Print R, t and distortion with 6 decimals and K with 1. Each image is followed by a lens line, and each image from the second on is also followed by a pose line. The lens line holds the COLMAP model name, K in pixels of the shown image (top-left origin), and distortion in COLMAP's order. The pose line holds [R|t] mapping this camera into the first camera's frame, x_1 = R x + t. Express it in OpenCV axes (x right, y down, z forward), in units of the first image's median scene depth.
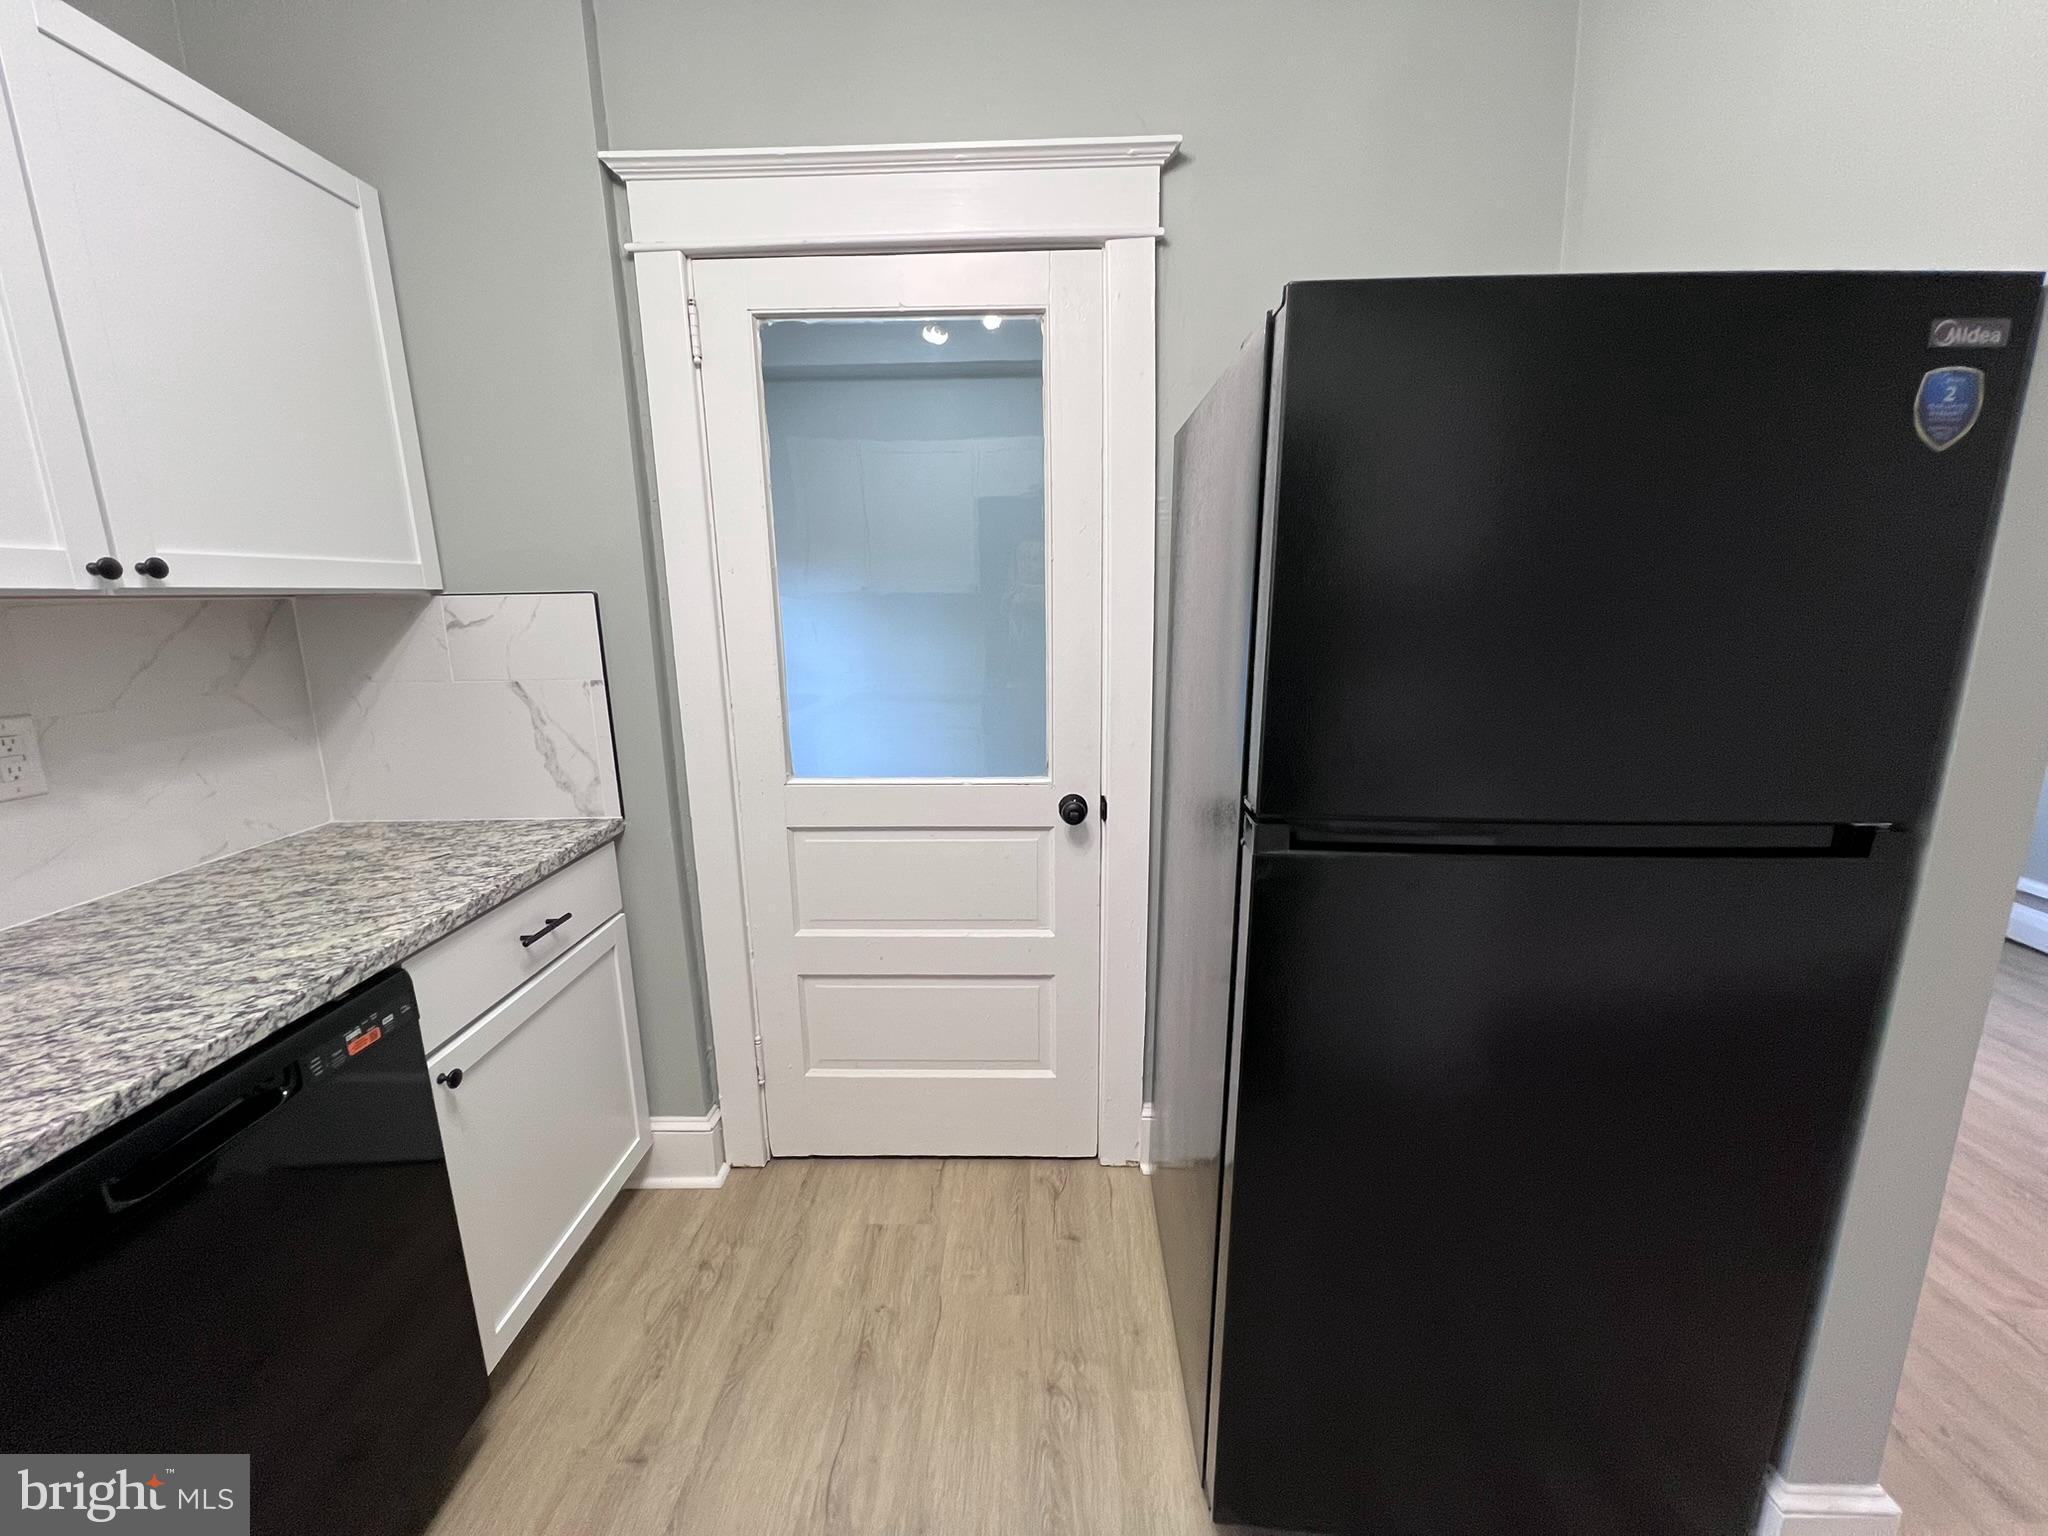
lens RADIAL K [[820.0, 0, 1032.0], [0, 820.0, 762.3], [0, 0, 1]] dist [-0.001971, 0.000146]
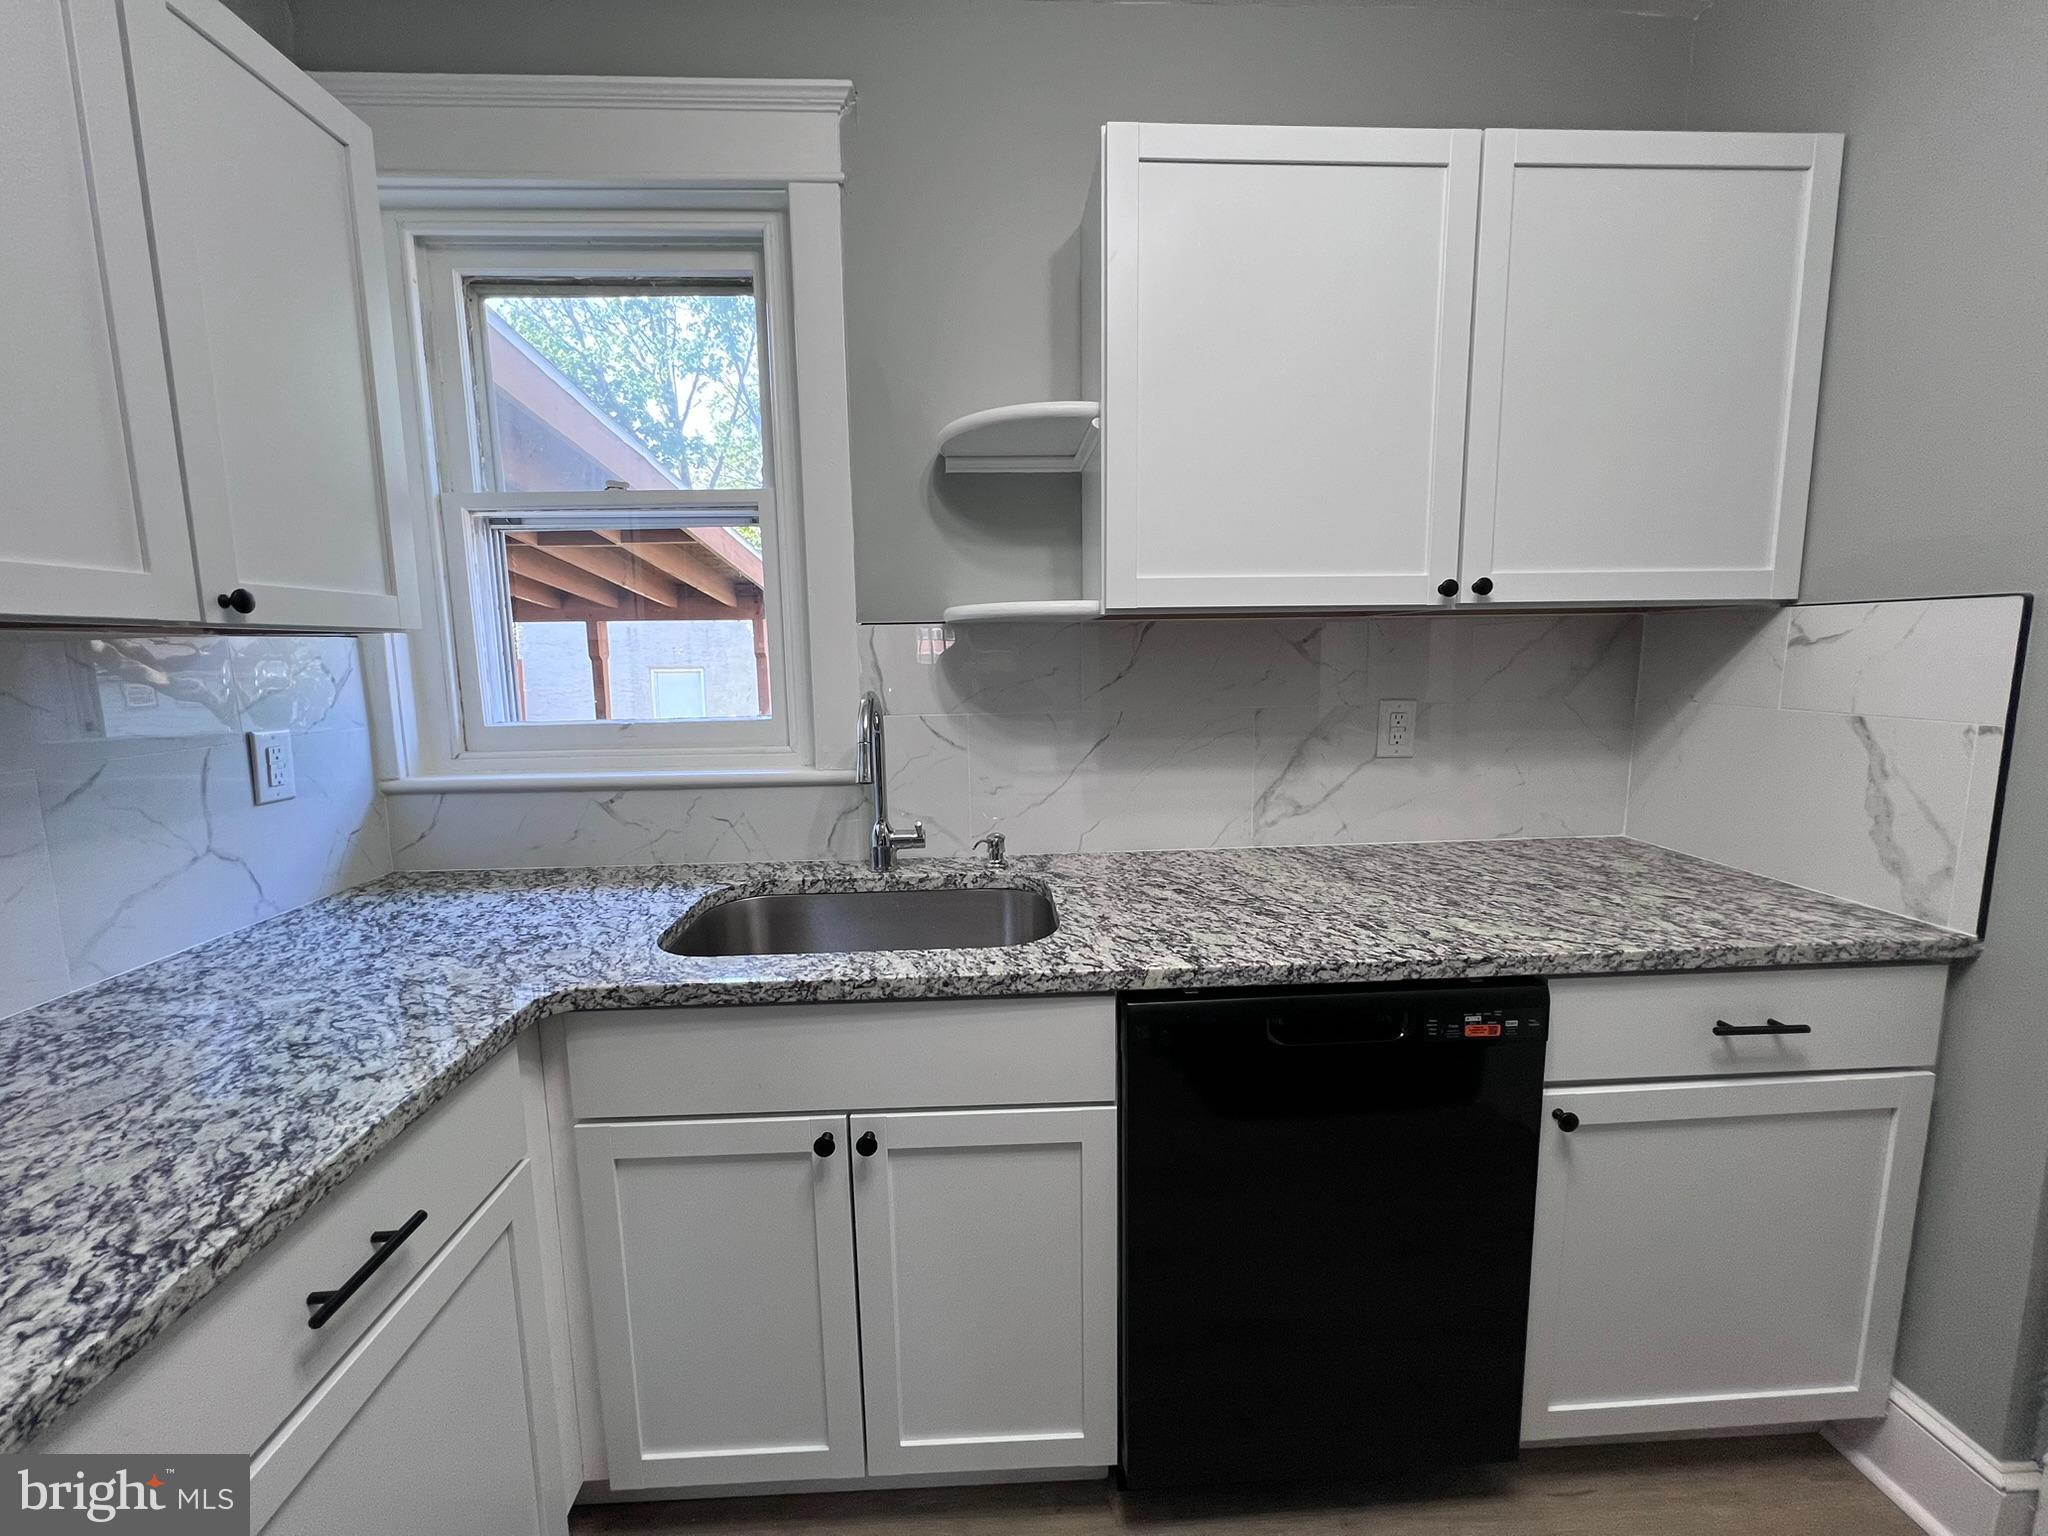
lens RADIAL K [[820.0, 0, 1013.2], [0, 820.0, 762.3], [0, 0, 1]] dist [-0.001971, 0.000146]
pose [[0.065671, 0.154200, -0.985855, 0.101258], [-0.189162, 0.971996, 0.139431, -0.019294], [0.979747, 0.177330, 0.093001, 0.220620]]
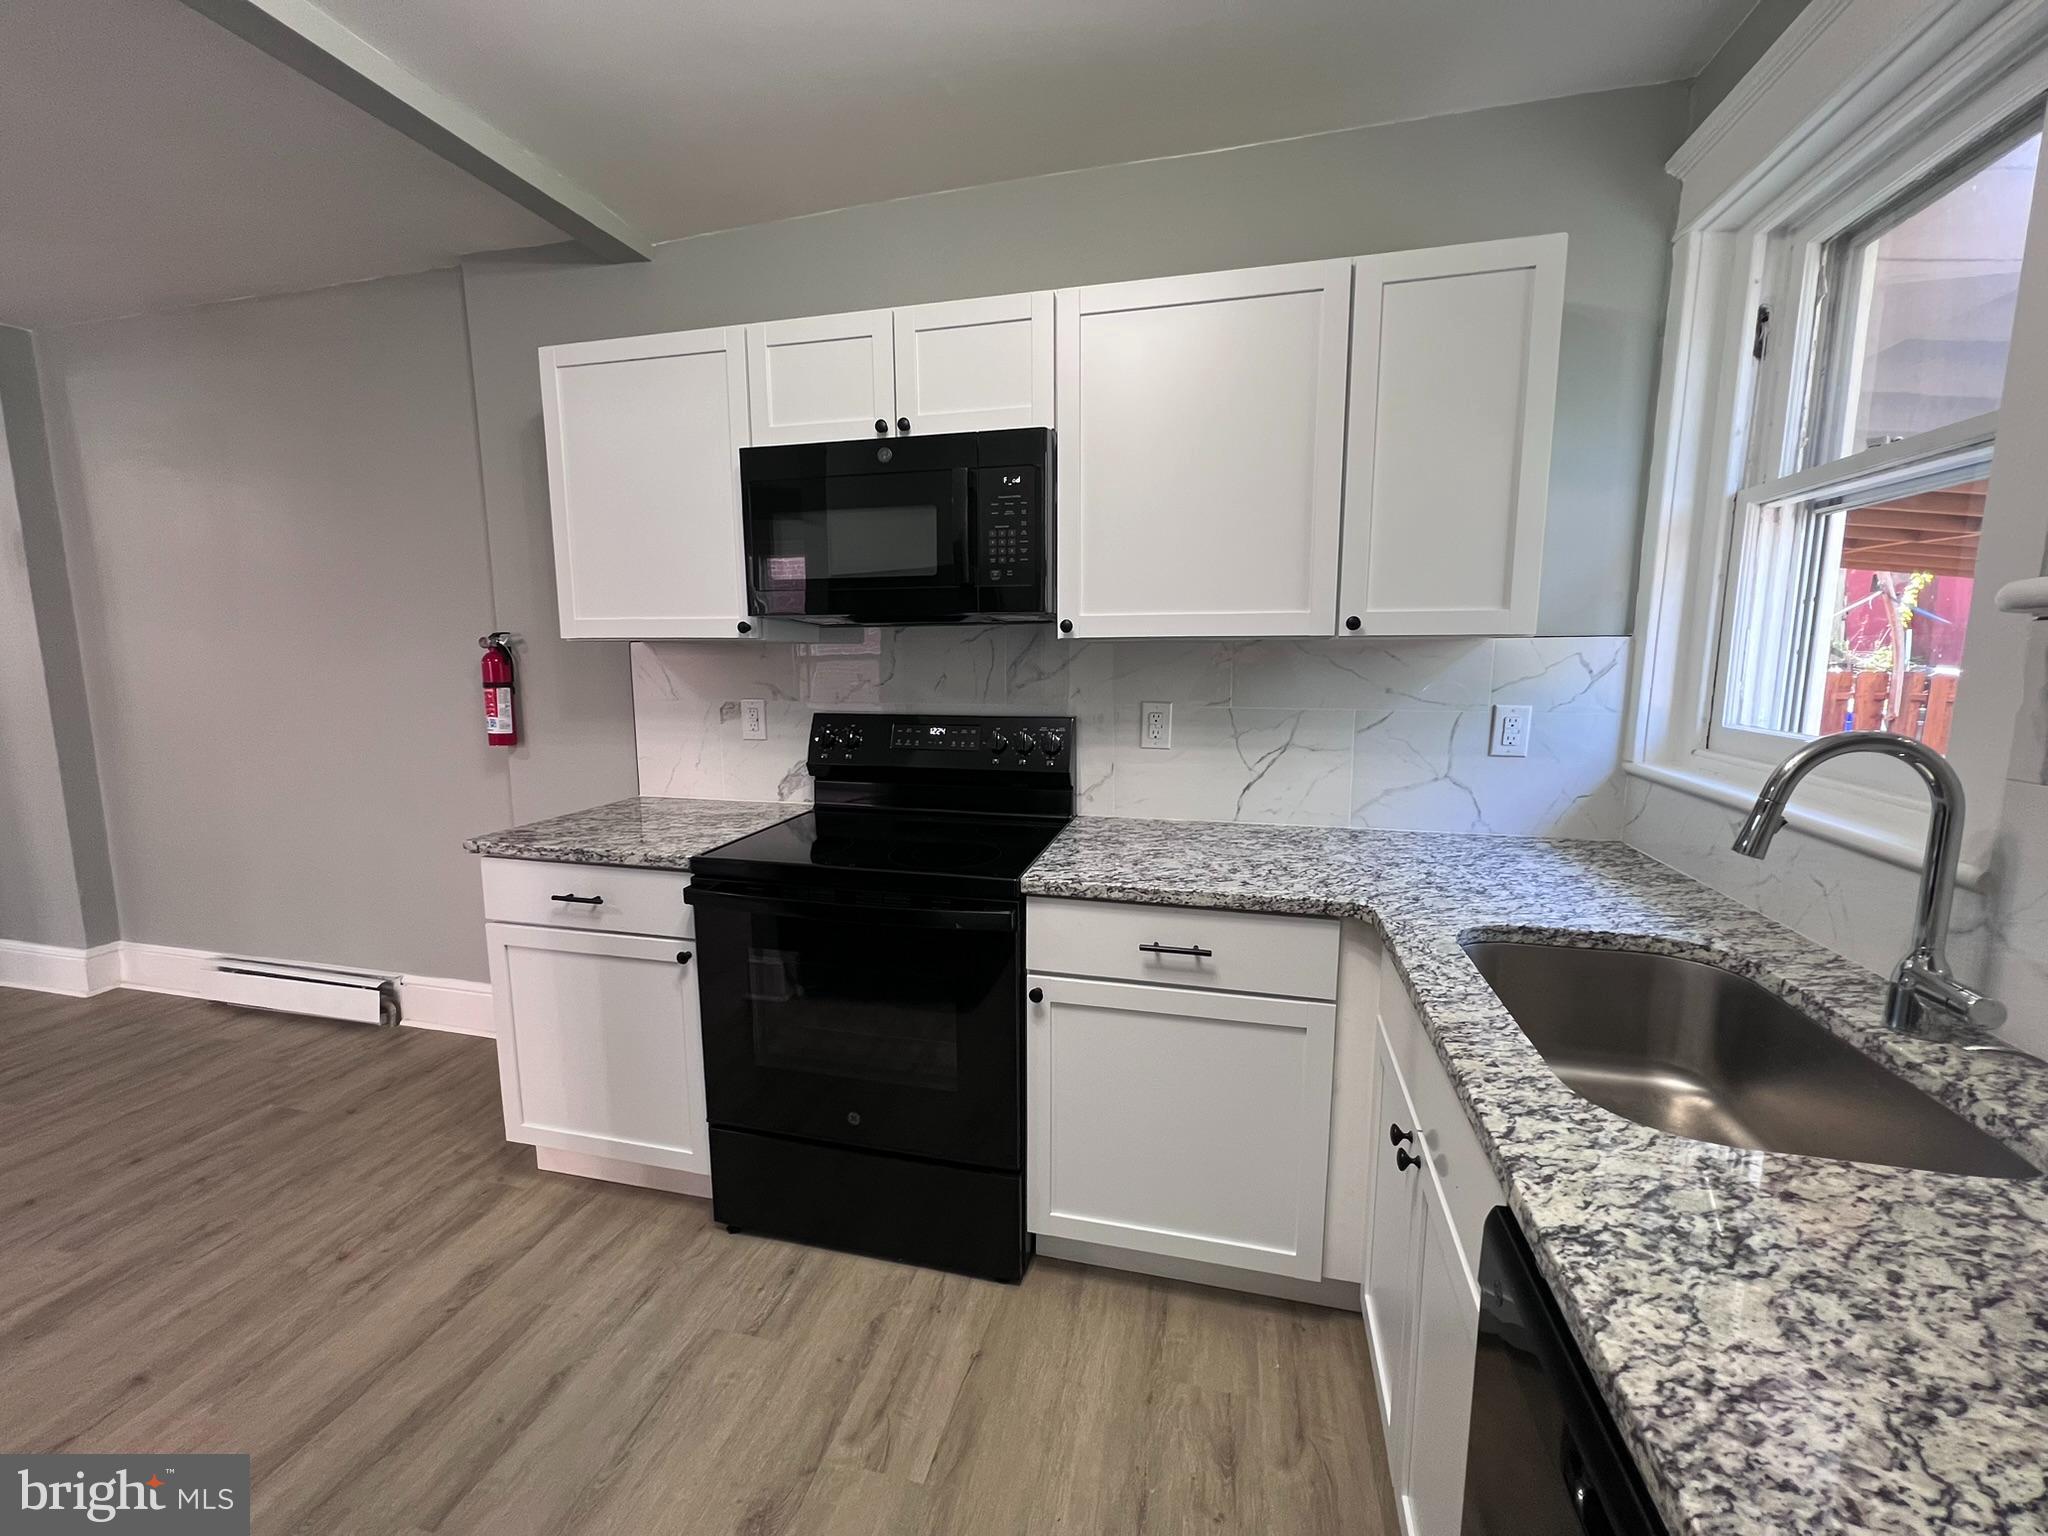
lens RADIAL K [[829.4, 0, 1026.3], [0, 829.4, 764.5], [0, 0, 1]] dist [-0.001777, 0.000838]
pose [[-0.972542, -0.009118, 0.232550, -0.514150], [0.070428, 0.940850, 0.331424, -0.186630], [-0.221817, 0.338702, -0.914373, 0.969224]]
